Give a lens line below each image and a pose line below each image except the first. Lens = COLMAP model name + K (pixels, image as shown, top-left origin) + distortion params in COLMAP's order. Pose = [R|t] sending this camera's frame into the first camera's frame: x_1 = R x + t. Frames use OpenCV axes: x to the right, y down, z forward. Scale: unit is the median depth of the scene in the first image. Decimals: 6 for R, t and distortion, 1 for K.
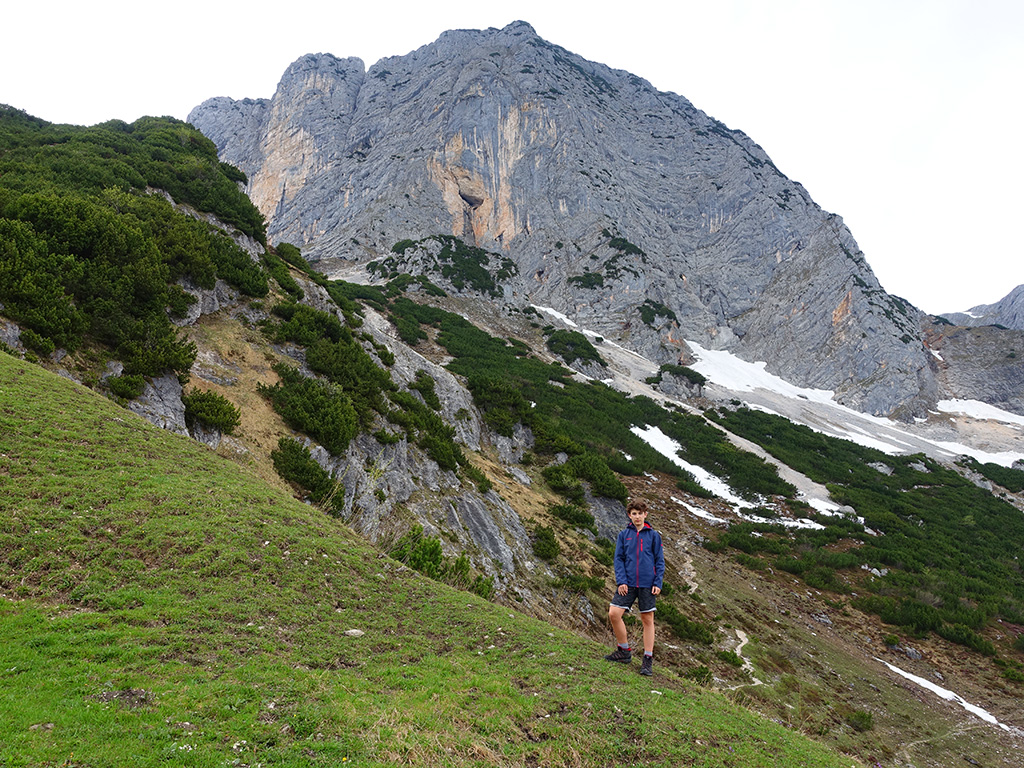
lens RADIAL K [[783.7, 0, 514.3], [0, 783.7, 383.6], [0, 0, 1]] dist [-0.005833, -0.000574]
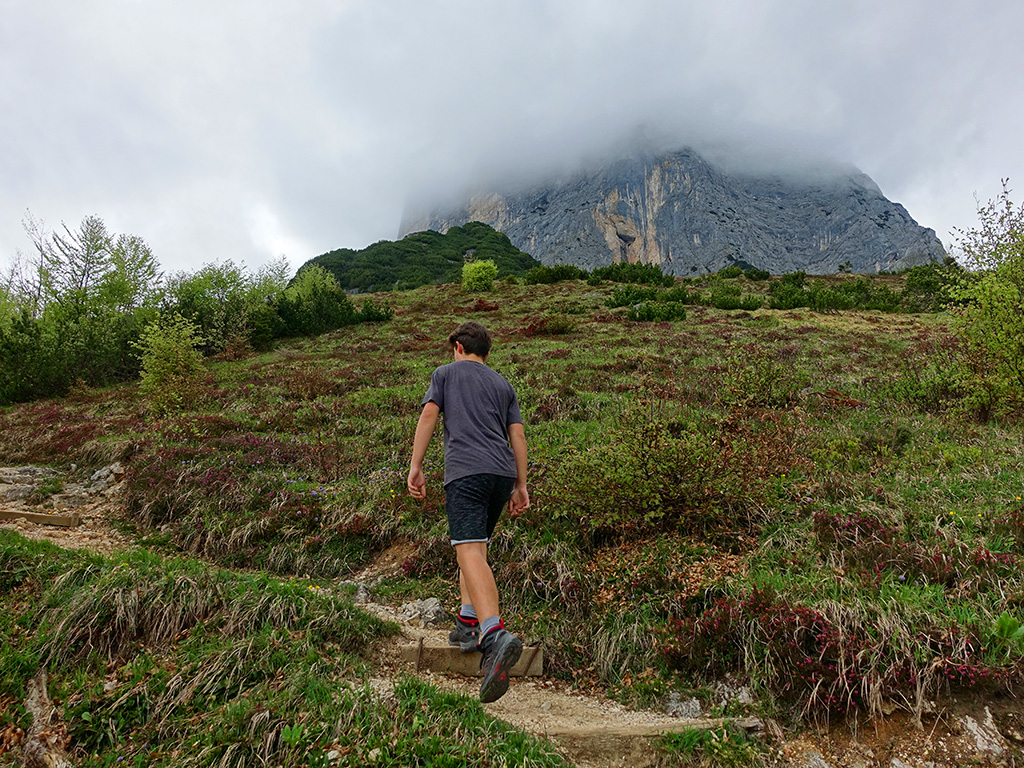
lens RADIAL K [[783.7, 0, 510.6], [0, 783.7, 386.4], [0, 0, 1]] dist [-0.005833, -0.000574]
pose [[0.979227, -0.031103, -0.200370, 0.011582], [0.025908, 0.999258, -0.028497, 0.048380], [0.201107, 0.022714, 0.979306, -0.333155]]
